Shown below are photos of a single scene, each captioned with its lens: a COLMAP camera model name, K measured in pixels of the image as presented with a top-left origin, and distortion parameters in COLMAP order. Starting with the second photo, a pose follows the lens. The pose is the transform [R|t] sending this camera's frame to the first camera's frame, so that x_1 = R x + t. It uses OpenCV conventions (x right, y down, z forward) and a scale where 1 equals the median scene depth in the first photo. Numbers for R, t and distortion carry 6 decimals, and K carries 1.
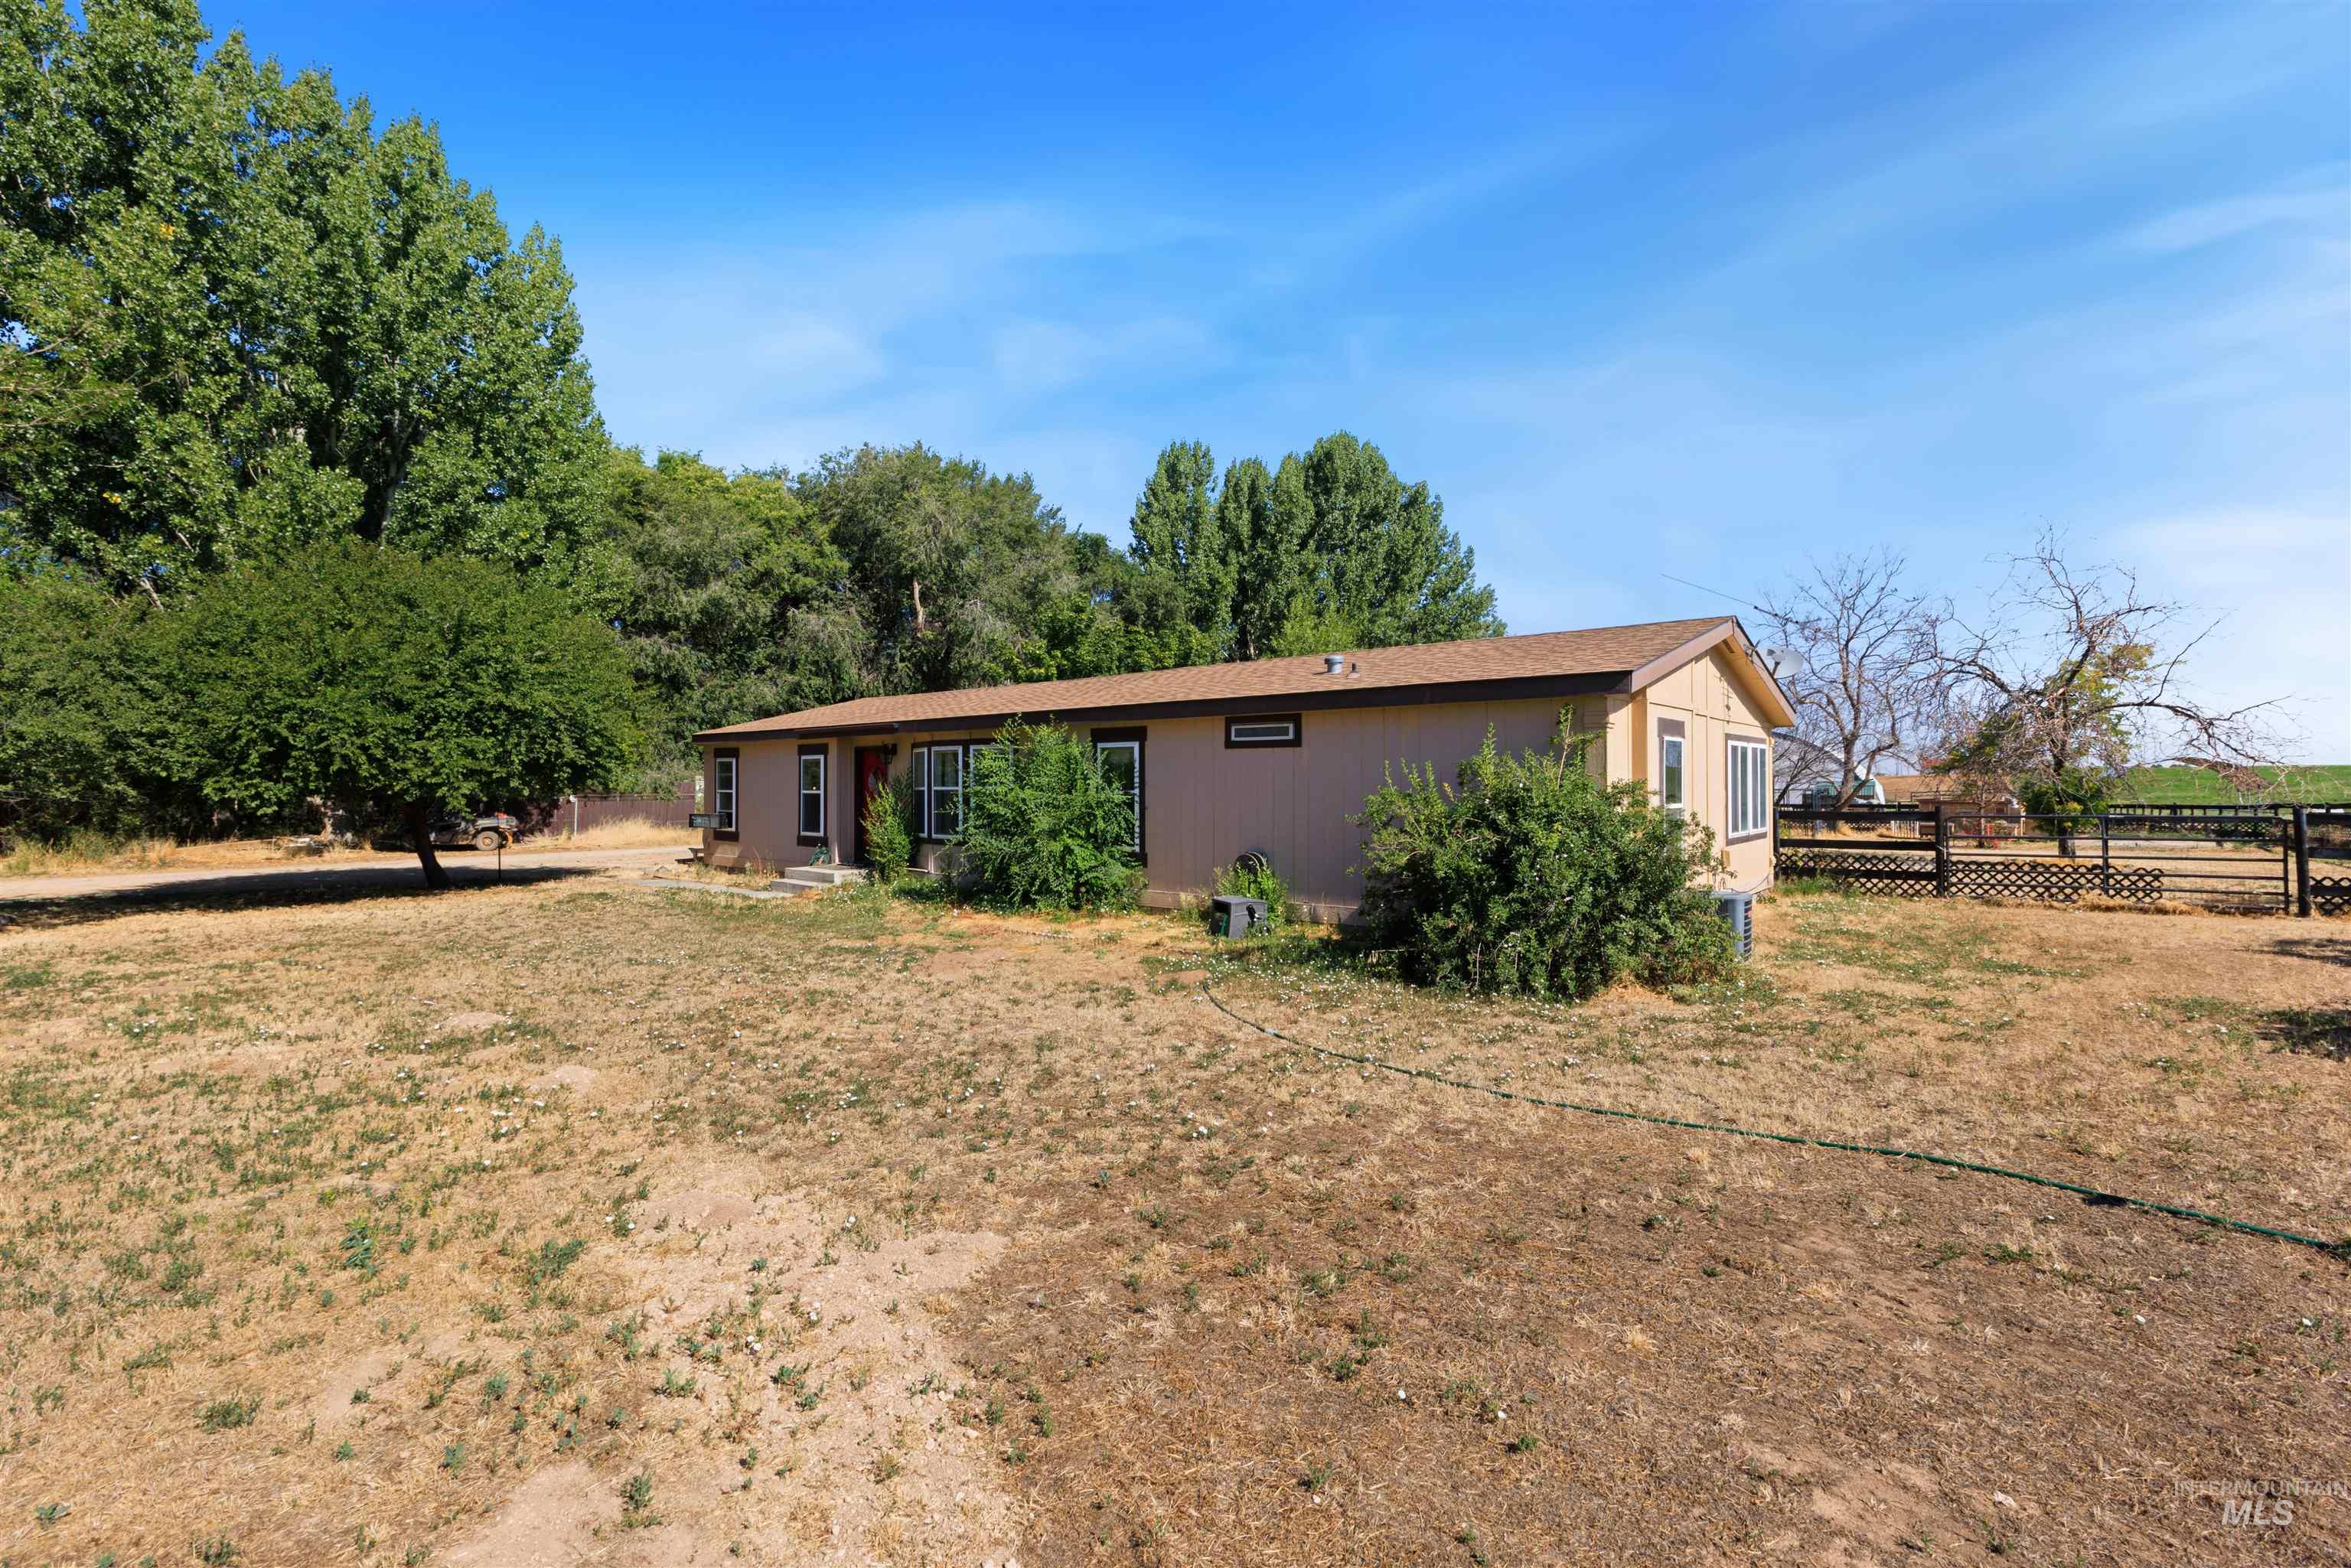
lens RADIAL K [[1062.1, 0, 1185.6], [0, 1062.1, 787.1], [0, 0, 1]] dist [-0.002102, 0.000003]
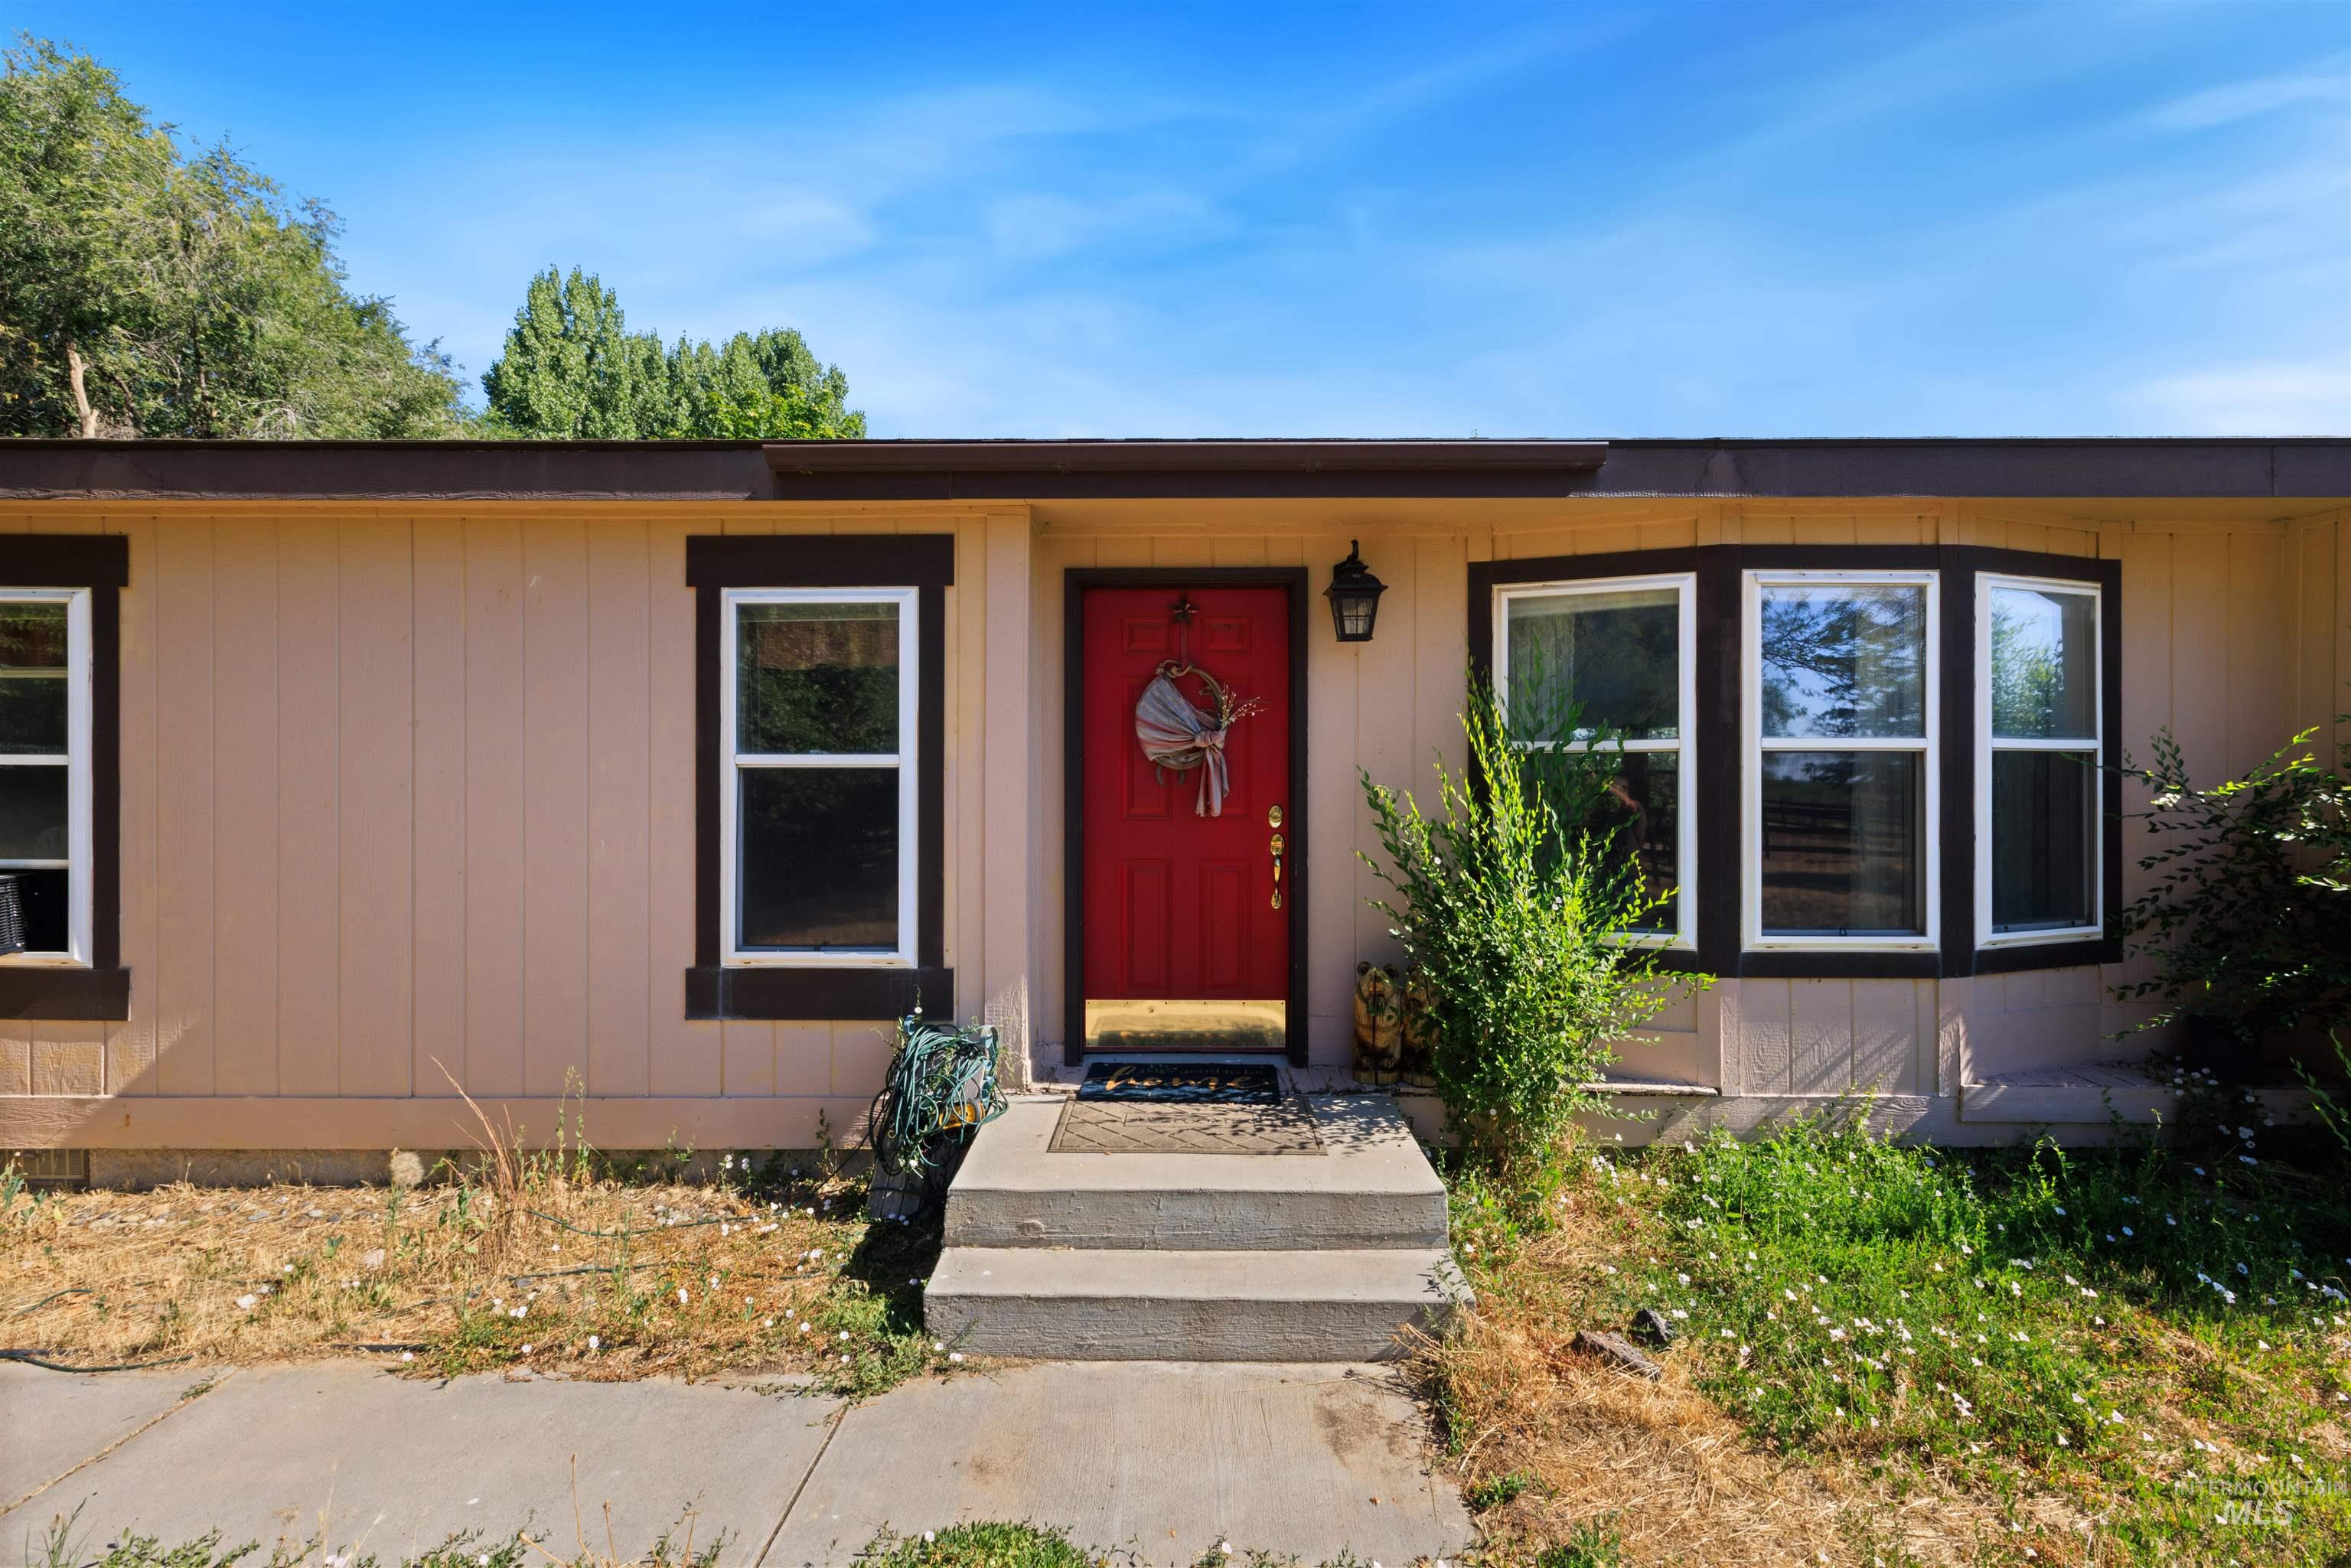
lens RADIAL K [[1062.1, 0, 1185.6], [0, 1062.1, 787.1], [0, 0, 1]] dist [-0.002102, 0.000003]
pose [[0.771820, 0.005063, 0.635821, -0.489505], [-0.002238, 0.999984, -0.005246, 0.012500], [-0.635837, 0.002626, 0.771819, 0.893311]]
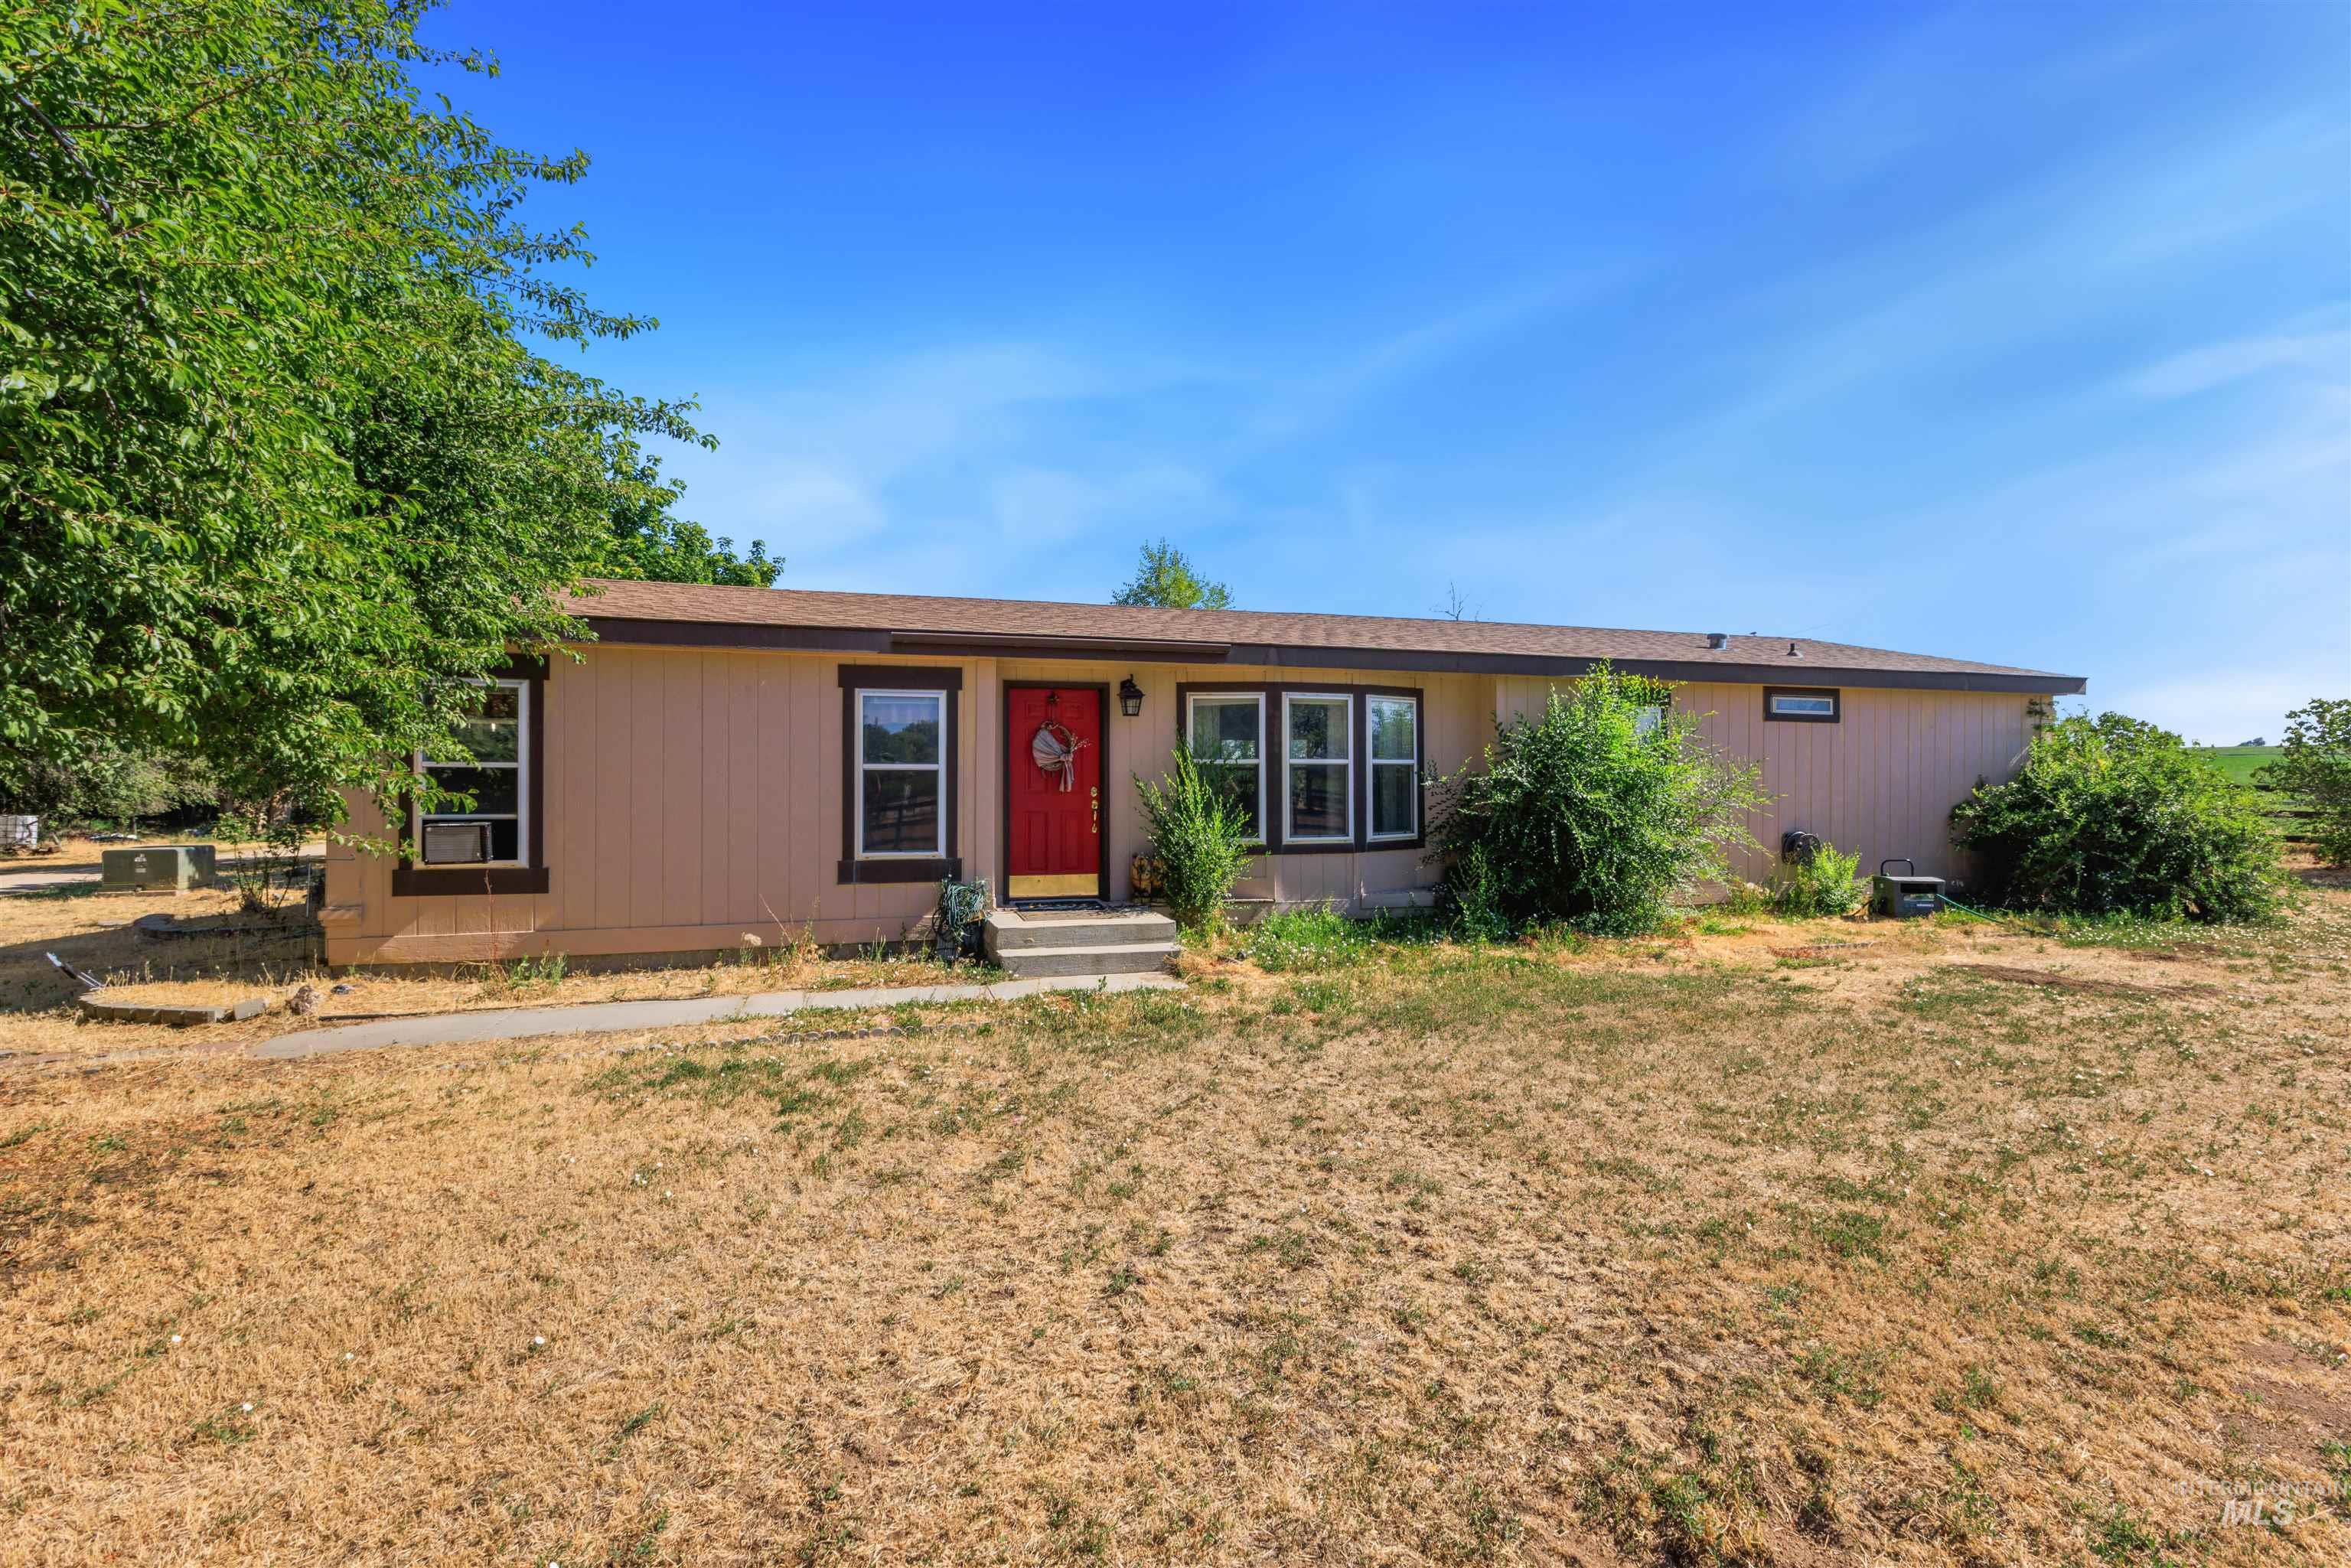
lens RADIAL K [[1062.1, 0, 1185.6], [0, 1062.1, 787.1], [0, 0, 1]] dist [-0.002102, 0.000003]
pose [[0.543324, 0.001671, 0.839521, -0.774043], [0.001561, 0.999994, -0.003001, 0.017616], [-0.839521, 0.002941, 0.543319, 0.718111]]
